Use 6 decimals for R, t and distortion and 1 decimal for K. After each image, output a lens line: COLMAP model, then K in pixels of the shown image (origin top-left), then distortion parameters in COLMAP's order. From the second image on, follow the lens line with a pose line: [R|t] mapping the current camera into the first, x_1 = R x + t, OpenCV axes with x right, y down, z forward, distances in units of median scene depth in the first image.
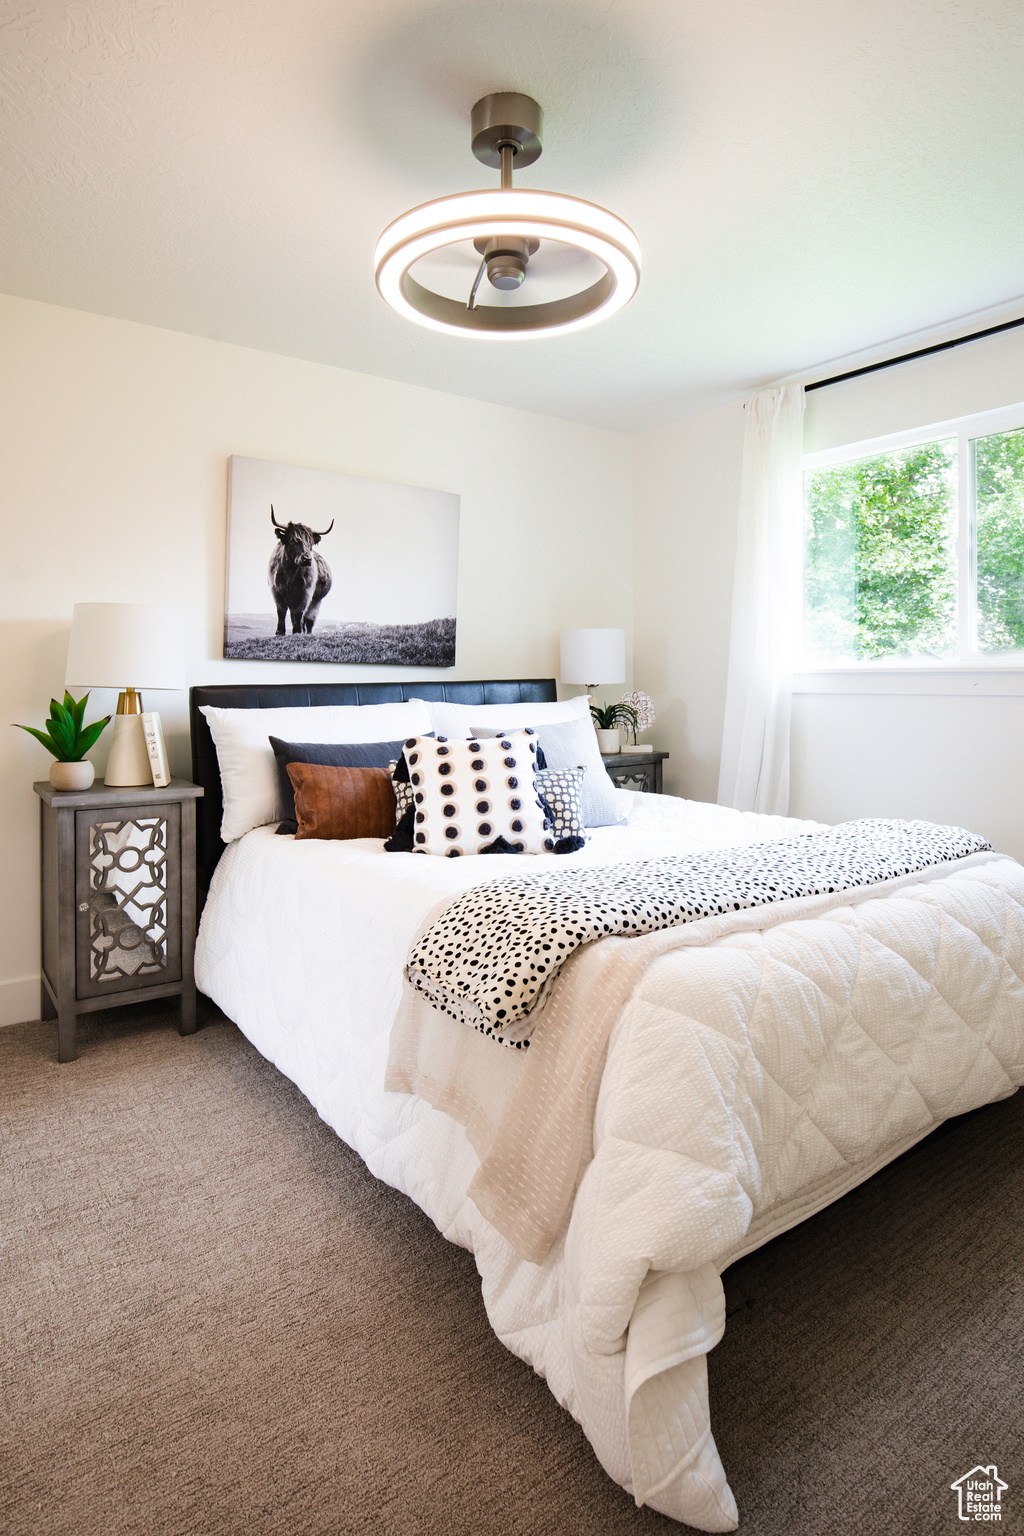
lens RADIAL K [[788.0, 0, 512.0], [0, 788.0, 768.0], [0, 0, 1]] dist [0.000092, -0.001585]
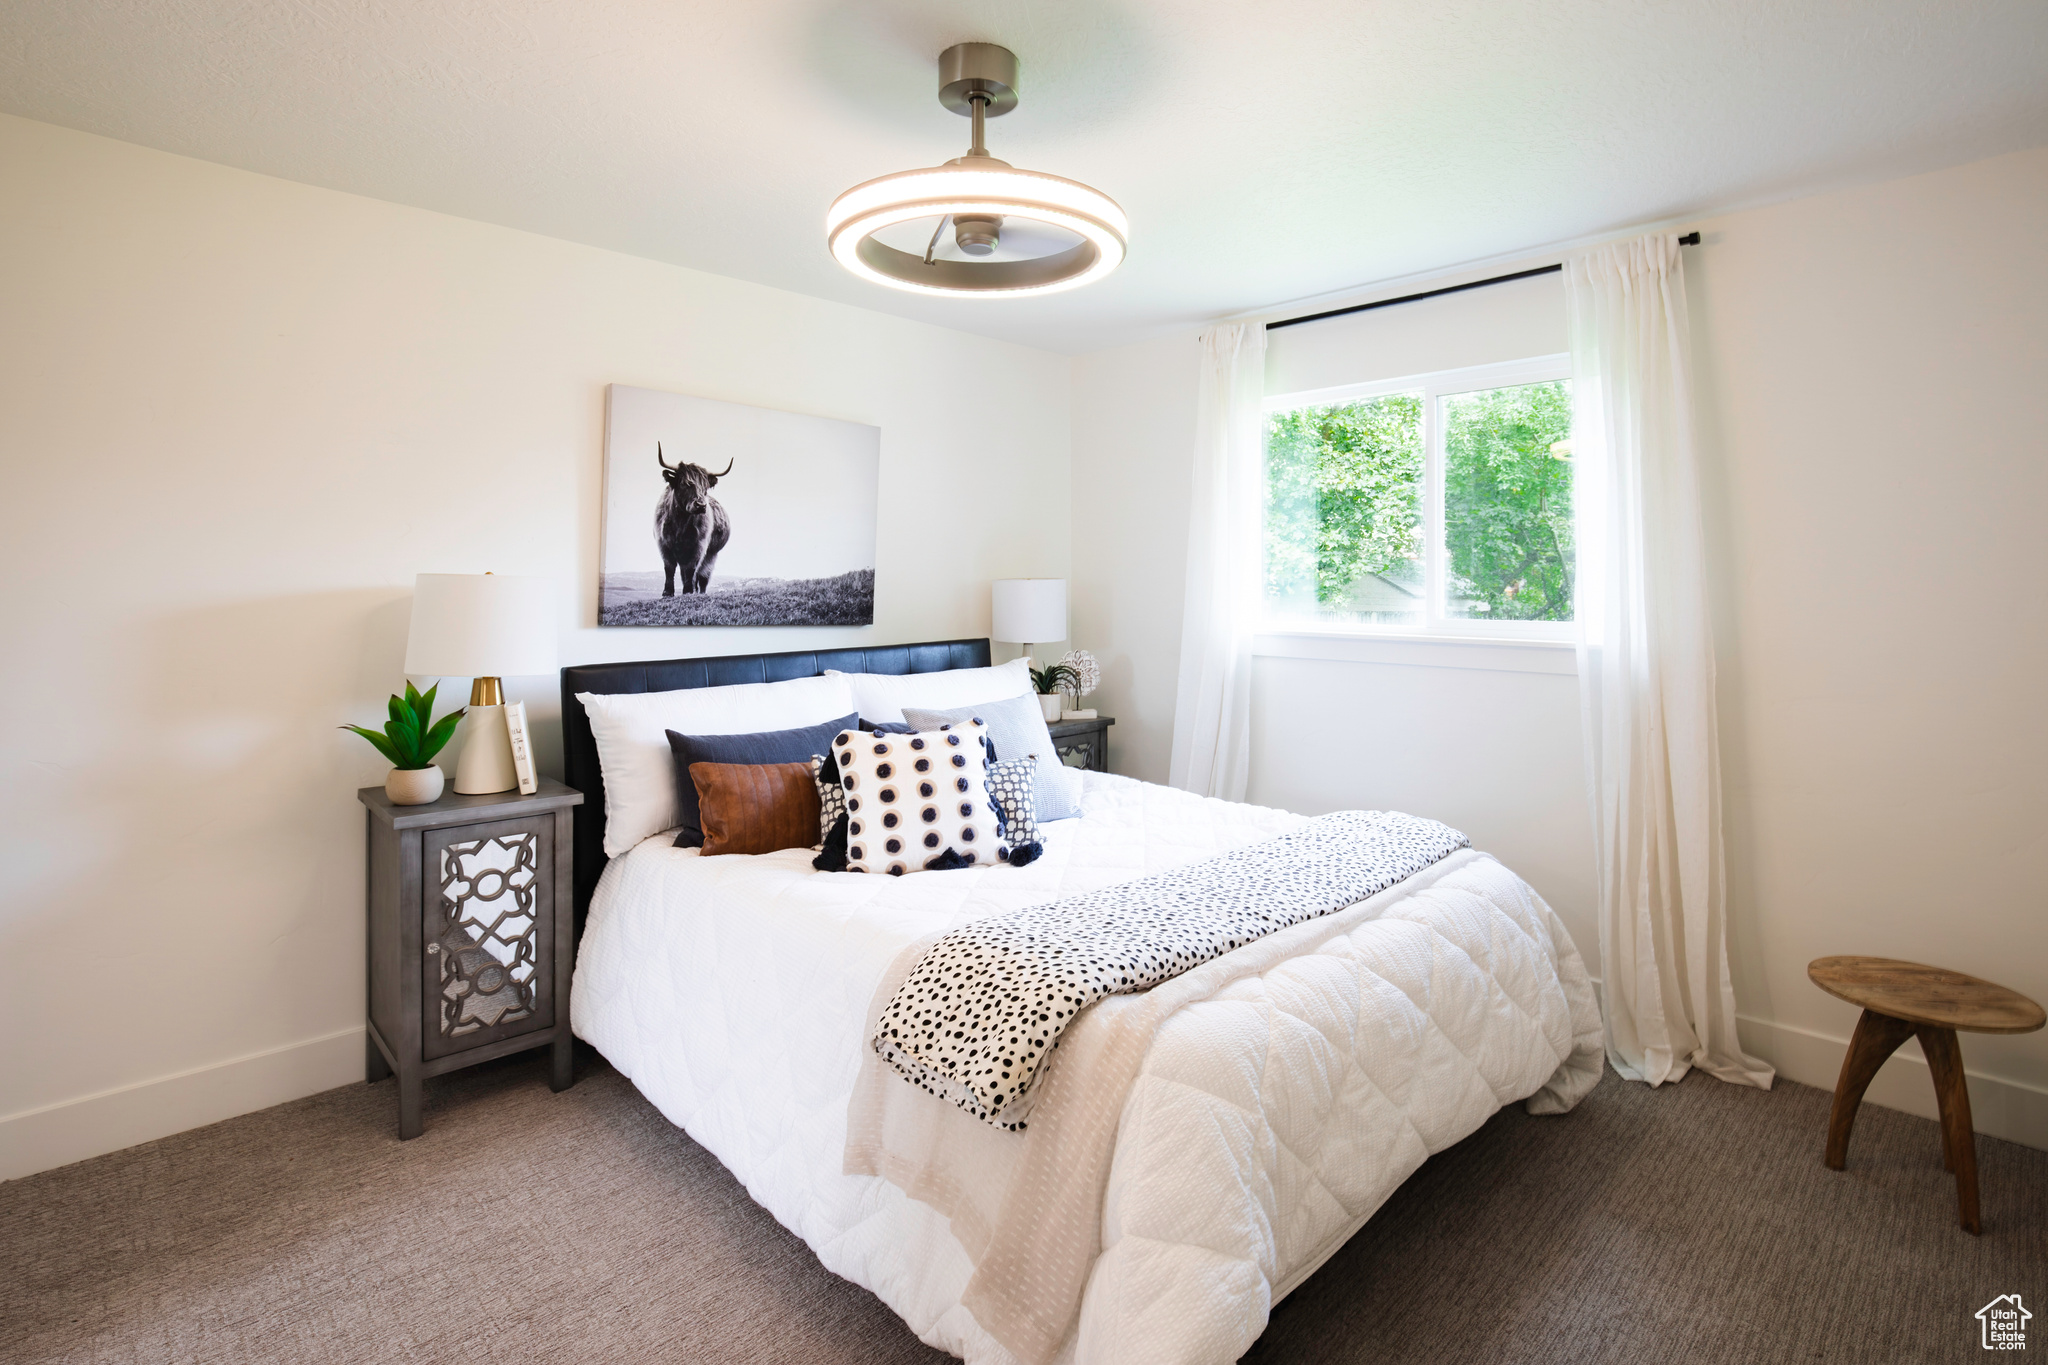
lens RADIAL K [[931.7, 0, 1024.0], [0, 931.7, 682.5], [0, 0, 1]] dist [-0.012036, 0.000801]
pose [[0.989875, -0.005557, 0.141833, -0.091993], [0.005587, 0.999984, 0.000191, -0.112325], [-0.141832, 0.000603, 0.989891, -0.034106]]
